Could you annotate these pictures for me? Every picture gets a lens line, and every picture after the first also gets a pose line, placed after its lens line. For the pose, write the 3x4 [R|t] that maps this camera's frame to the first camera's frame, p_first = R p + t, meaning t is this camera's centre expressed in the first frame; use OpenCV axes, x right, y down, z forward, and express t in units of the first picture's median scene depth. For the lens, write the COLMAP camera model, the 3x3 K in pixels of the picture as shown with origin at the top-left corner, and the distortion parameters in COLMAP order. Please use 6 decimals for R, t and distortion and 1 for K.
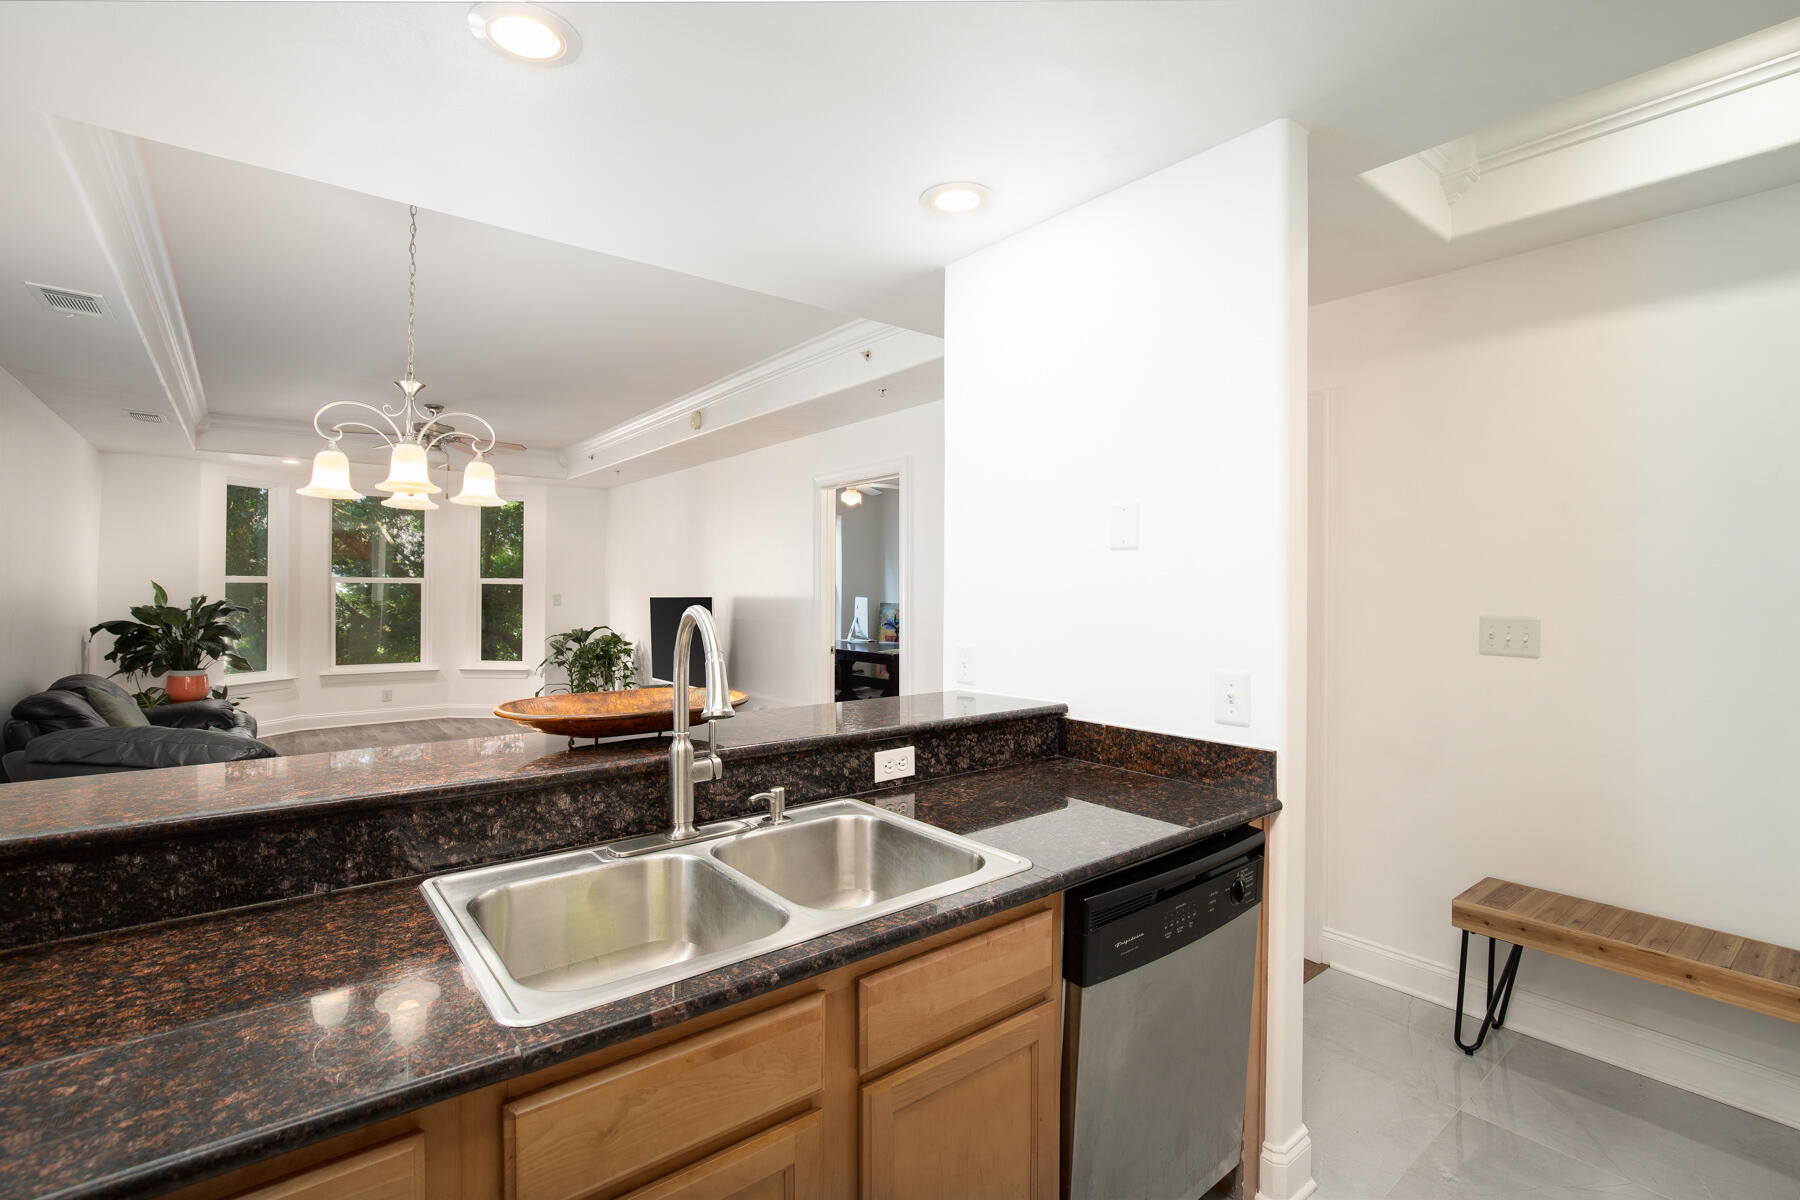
lens RADIAL K [[838.8, 0, 908.2], [0, 838.8, 586.7], [0, 0, 1]] dist [-0.031711, 0.008239]
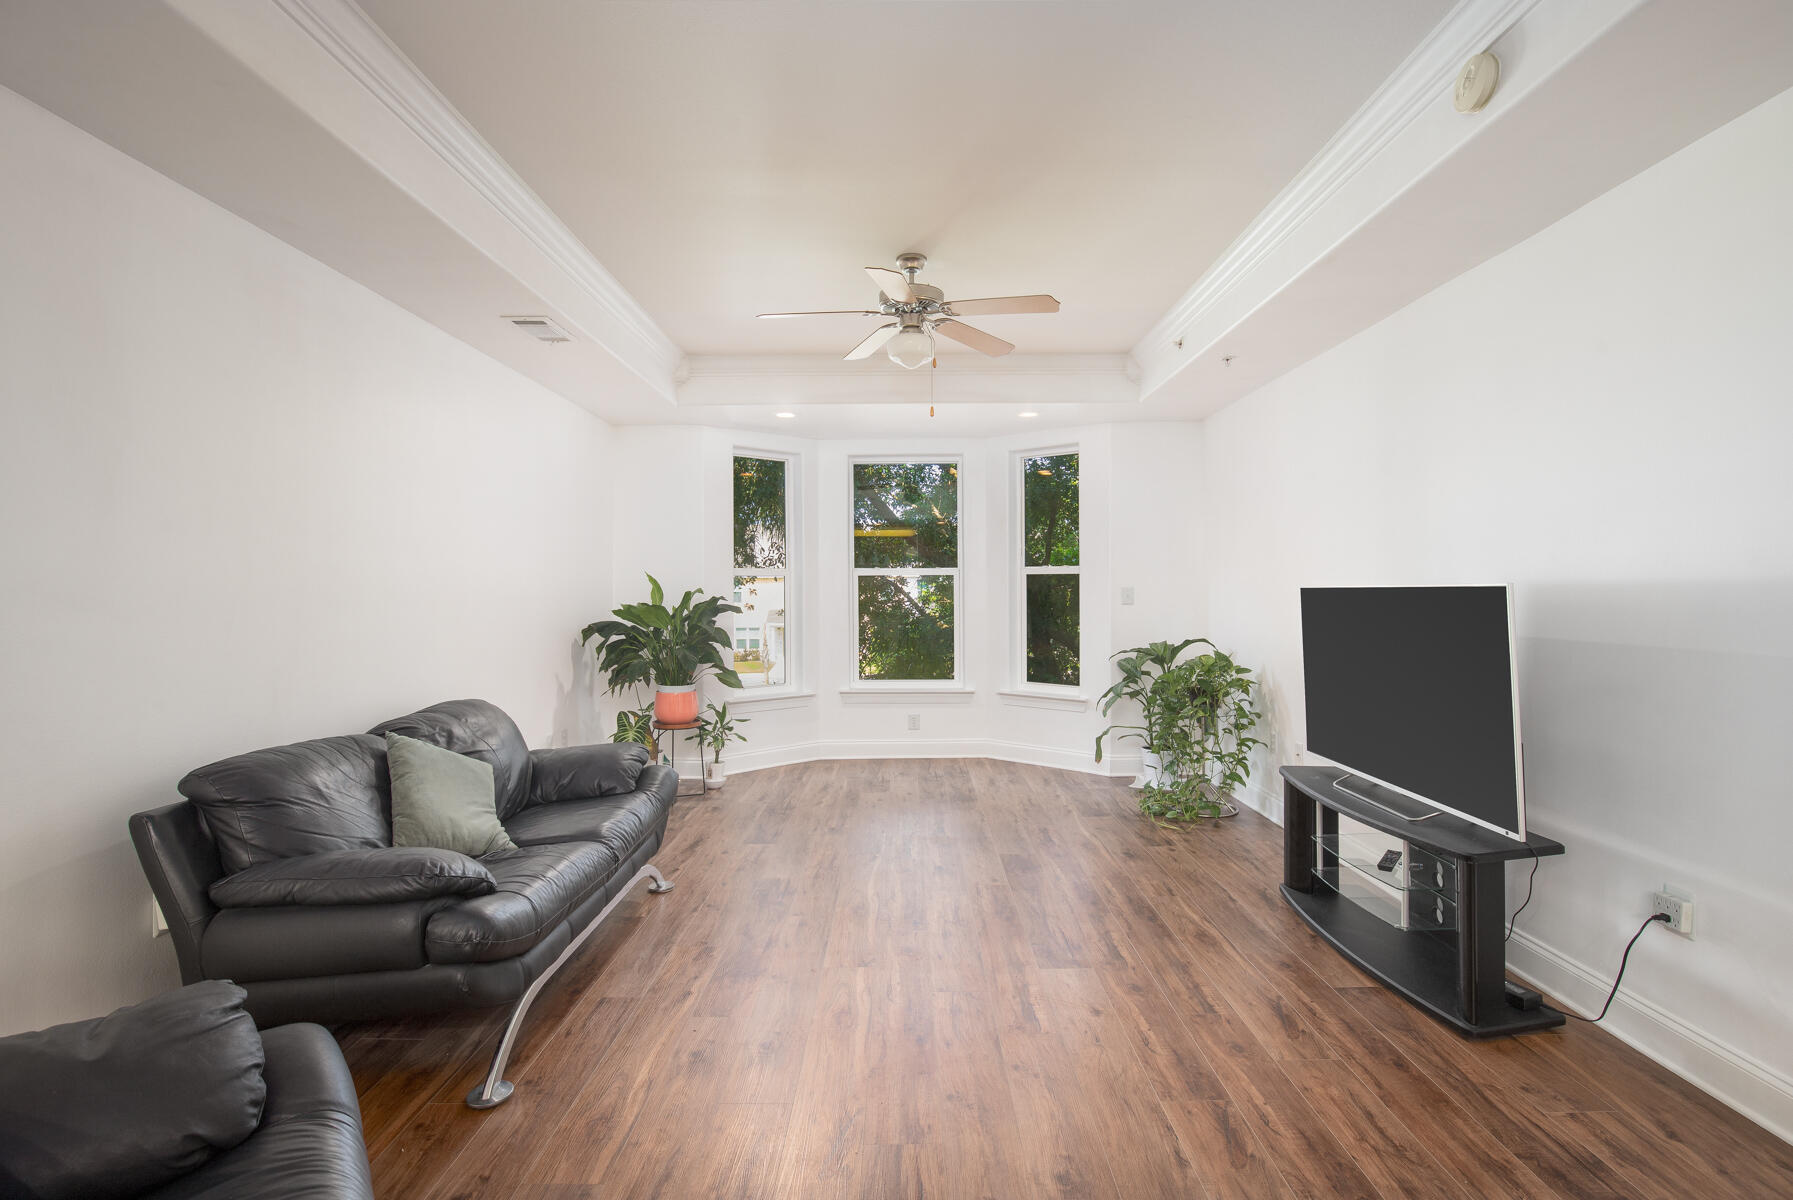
lens RADIAL K [[835.6, 0, 893.0], [0, 835.6, 599.3], [0, 0, 1]] dist [-0.031711, 0.008239]
pose [[0.774284, -0.000535, -0.632838, -0.195261], [0.009447, 0.999898, 0.010713, 0.011976], [0.632768, -0.014273, 0.774210, 0.491655]]
